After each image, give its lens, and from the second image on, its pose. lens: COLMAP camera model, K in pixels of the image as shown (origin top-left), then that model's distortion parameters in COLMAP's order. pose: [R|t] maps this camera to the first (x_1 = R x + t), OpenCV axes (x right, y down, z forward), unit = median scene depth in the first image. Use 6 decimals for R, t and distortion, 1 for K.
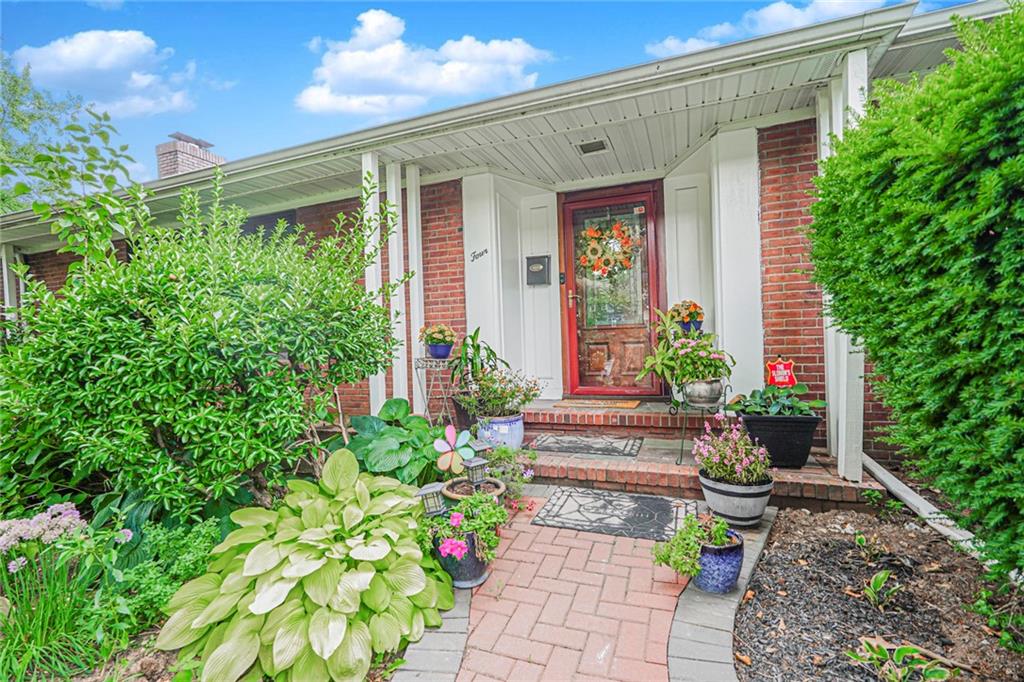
lens RADIAL K [[465.5, 0, 517.0], [0, 465.5, 339.7], [0, 0, 1]] dist [-0.014125, 0.007266]
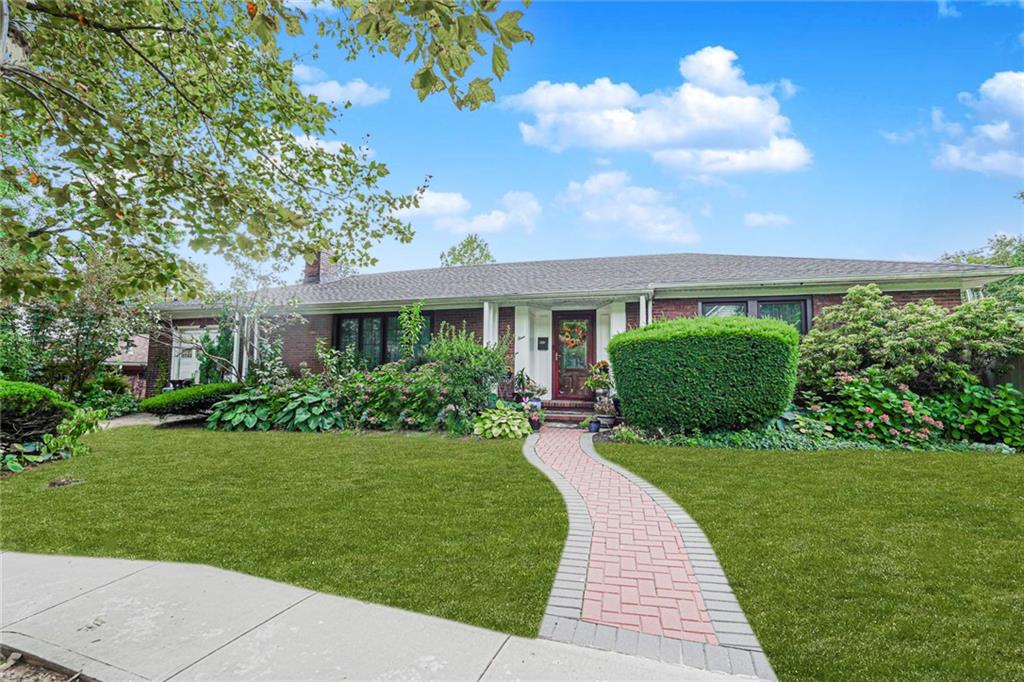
lens RADIAL K [[465.5, 0, 516.1], [0, 465.5, 361.3], [0, 0, 1]] dist [-0.014125, 0.007266]
pose [[0.996774, 0.041399, 0.068764, -0.275566], [-0.038860, 0.998528, -0.037849, 0.035160], [-0.070229, 0.035055, 0.996915, -1.463061]]
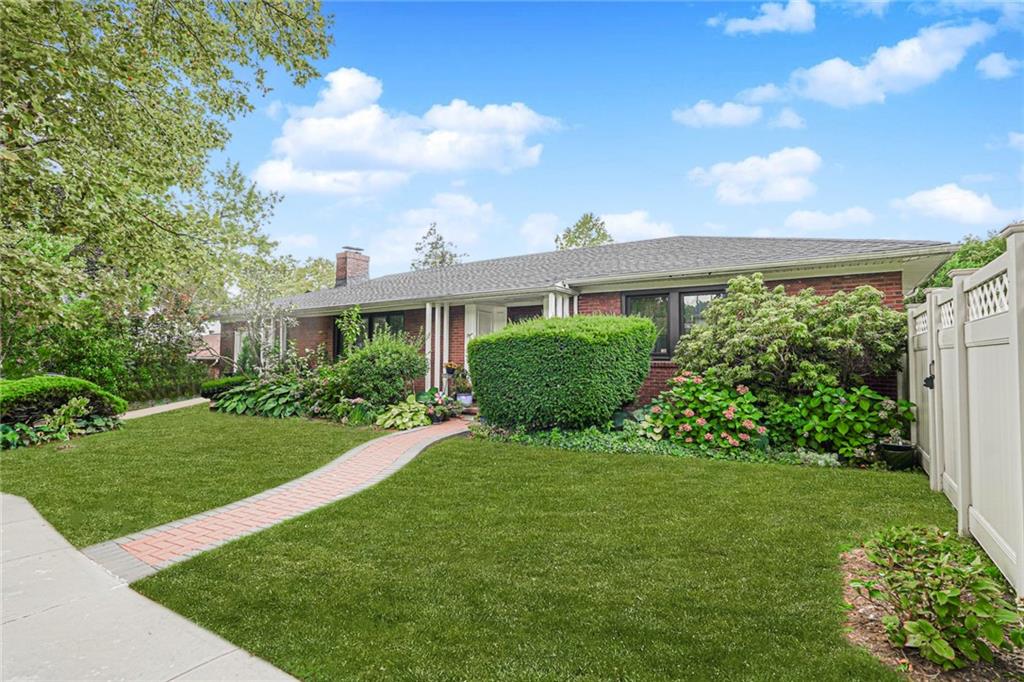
lens RADIAL K [[492.8, 0, 516.7], [0, 492.8, 345.0], [0, 0, 1]] dist [-0.016551, -0.000169]
pose [[0.975472, 0.028112, -0.218320, 0.787143], [-0.035550, 0.998911, -0.030214, -0.052684], [0.217233, 0.037234, 0.975409, -1.646232]]
